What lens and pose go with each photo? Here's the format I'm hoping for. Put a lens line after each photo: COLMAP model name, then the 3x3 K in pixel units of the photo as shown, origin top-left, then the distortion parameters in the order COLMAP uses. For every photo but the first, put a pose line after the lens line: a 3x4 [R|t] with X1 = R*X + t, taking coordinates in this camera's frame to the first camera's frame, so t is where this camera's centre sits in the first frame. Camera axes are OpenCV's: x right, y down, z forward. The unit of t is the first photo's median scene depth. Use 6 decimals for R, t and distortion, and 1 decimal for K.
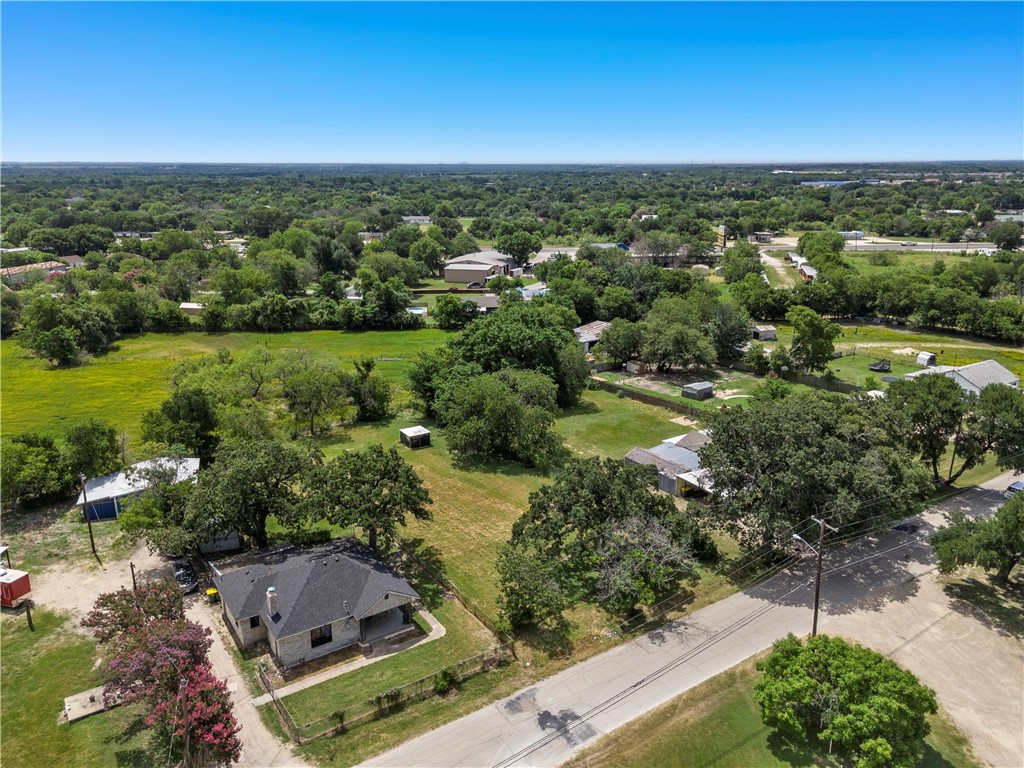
lens RADIAL K [[742.2, 0, 512.0], [0, 742.2, 384.0], [0, 0, 1]] dist [0.022185, -0.004259]
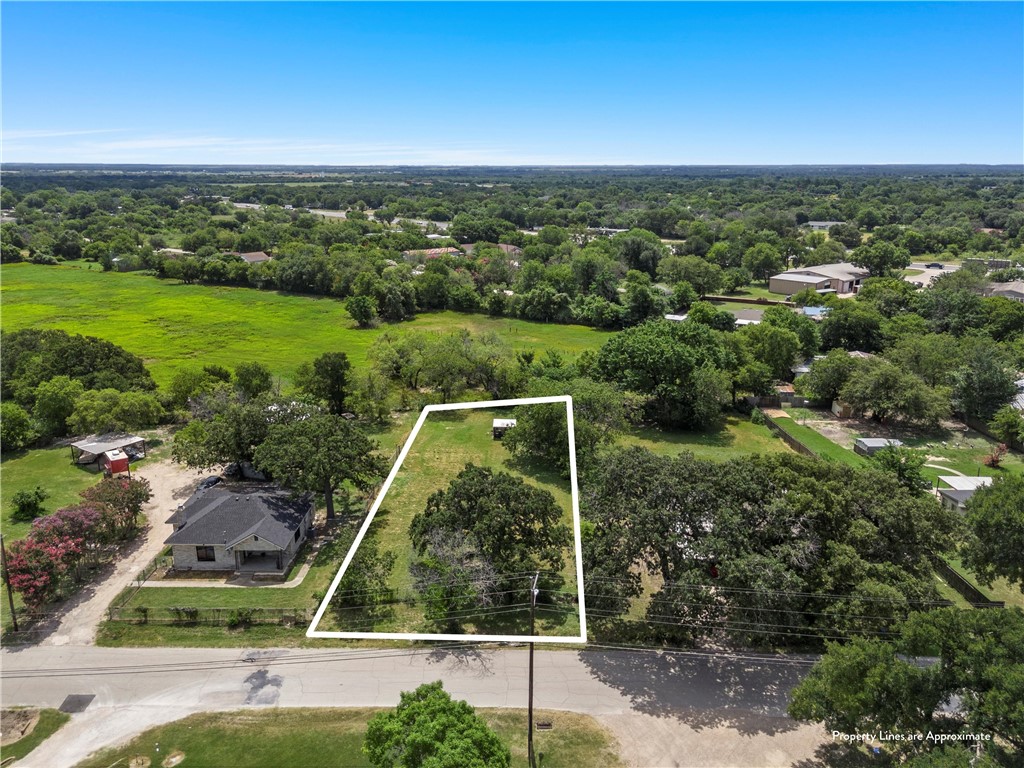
lens RADIAL K [[742.2, 0, 512.0], [0, 742.2, 384.0], [0, 0, 1]] dist [0.022185, -0.004259]
pose [[0.826818, 0.156595, -0.540231, 0.312363], [-0.157824, 0.986469, 0.044398, -0.027723], [0.539874, 0.048552, 0.840345, 0.094212]]
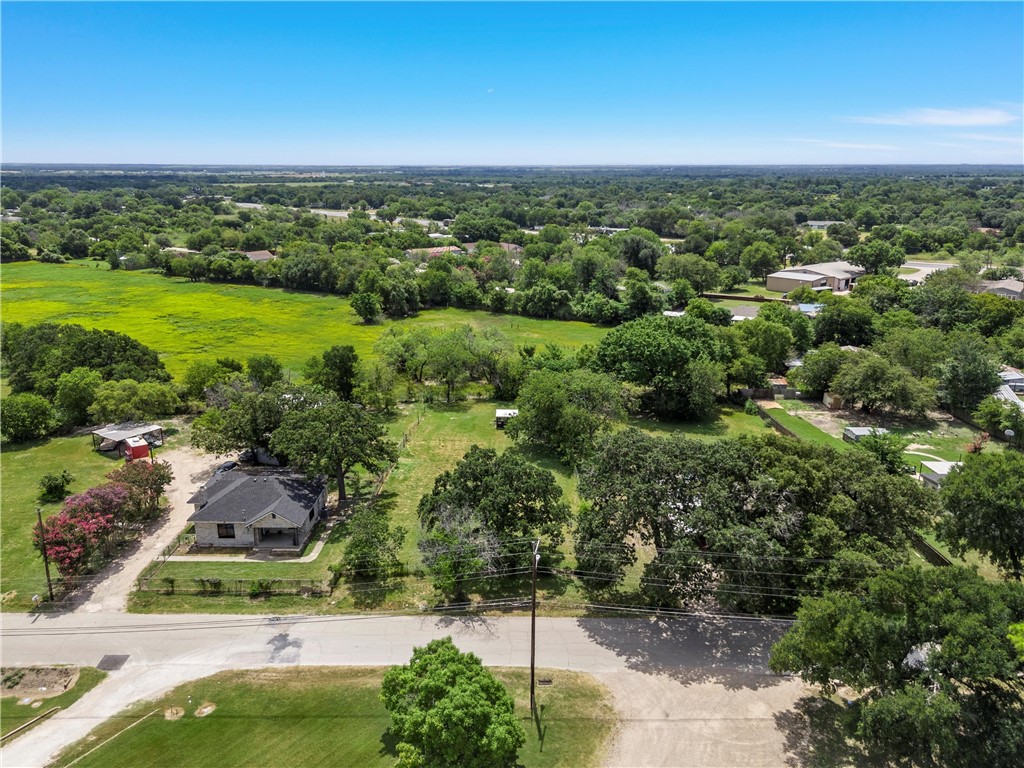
lens RADIAL K [[742.2, 0, 512.0], [0, 742.2, 384.0], [0, 0, 1]] dist [0.022185, -0.004259]
pose [[0.826221, 0.156830, -0.541076, 0.328582], [-0.158038, 0.986426, 0.044590, -0.019887], [0.540724, 0.048669, 0.839791, 0.068988]]
